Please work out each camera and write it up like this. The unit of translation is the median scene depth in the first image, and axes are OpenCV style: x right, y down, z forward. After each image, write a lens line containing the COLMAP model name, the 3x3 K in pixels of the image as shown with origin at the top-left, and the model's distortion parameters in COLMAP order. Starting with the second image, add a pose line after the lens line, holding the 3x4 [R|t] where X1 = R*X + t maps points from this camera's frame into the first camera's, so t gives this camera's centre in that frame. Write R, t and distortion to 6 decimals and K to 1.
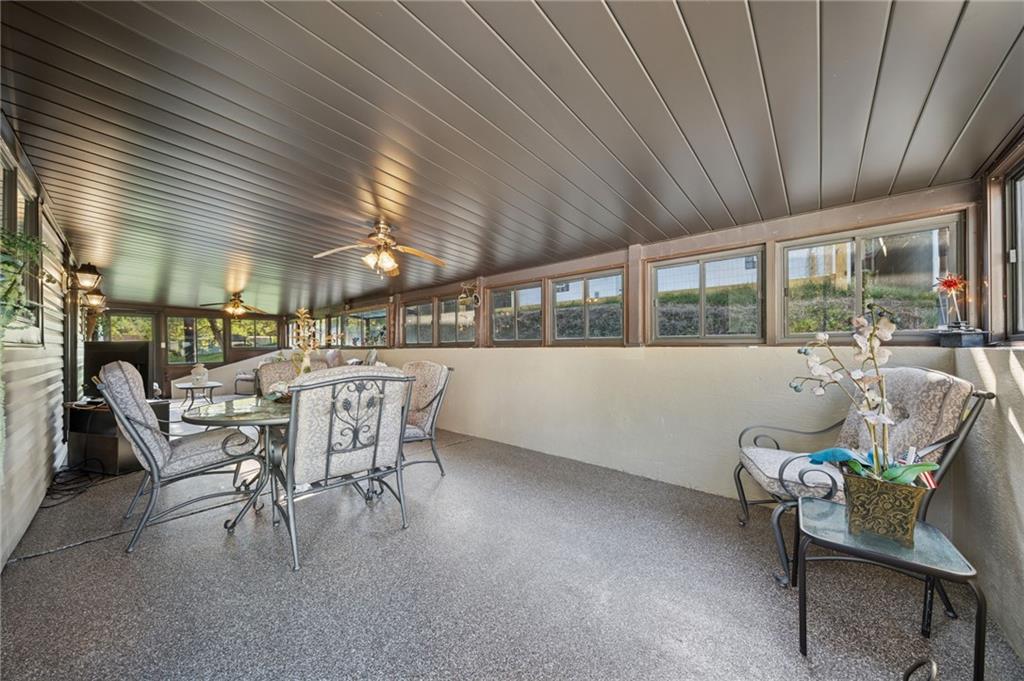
lens RADIAL K [[346.3, 0, 515.7], [0, 346.3, 342.2], [0, 0, 1]] dist [-0.001060, -0.000013]
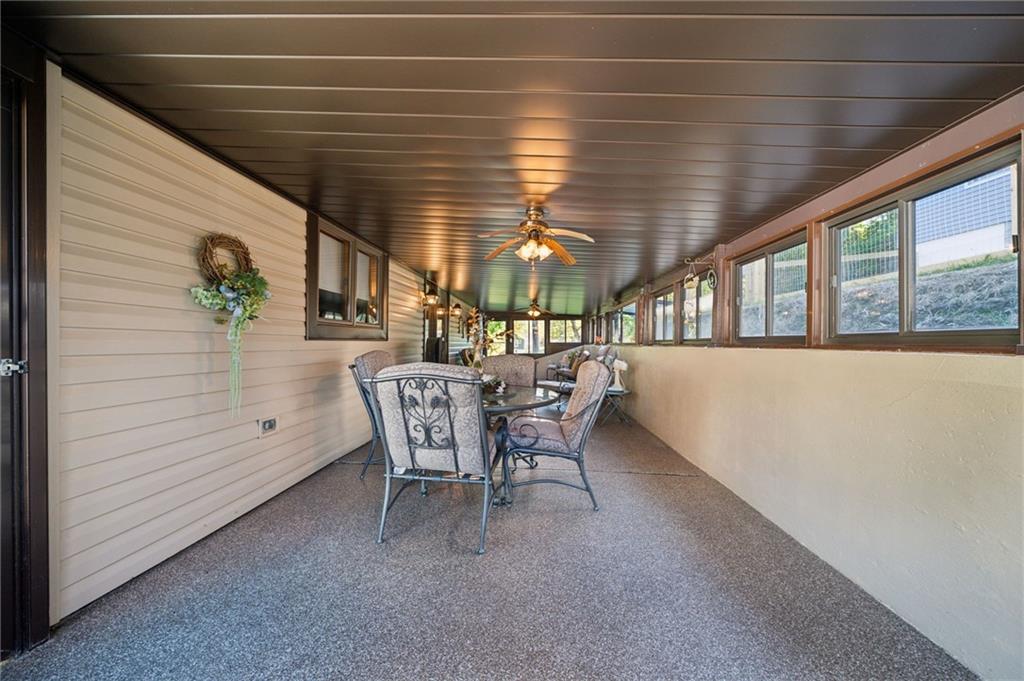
lens RADIAL K [[346.3, 0, 512.0], [0, 346.3, 339.0], [0, 0, 1]] dist [-0.001060, -0.000013]
pose [[0.609968, 0.003280, -0.792419, 0.449680], [-0.003139, 0.999994, 0.001723, -0.001754], [0.792420, 0.001436, 0.609975, 0.577274]]
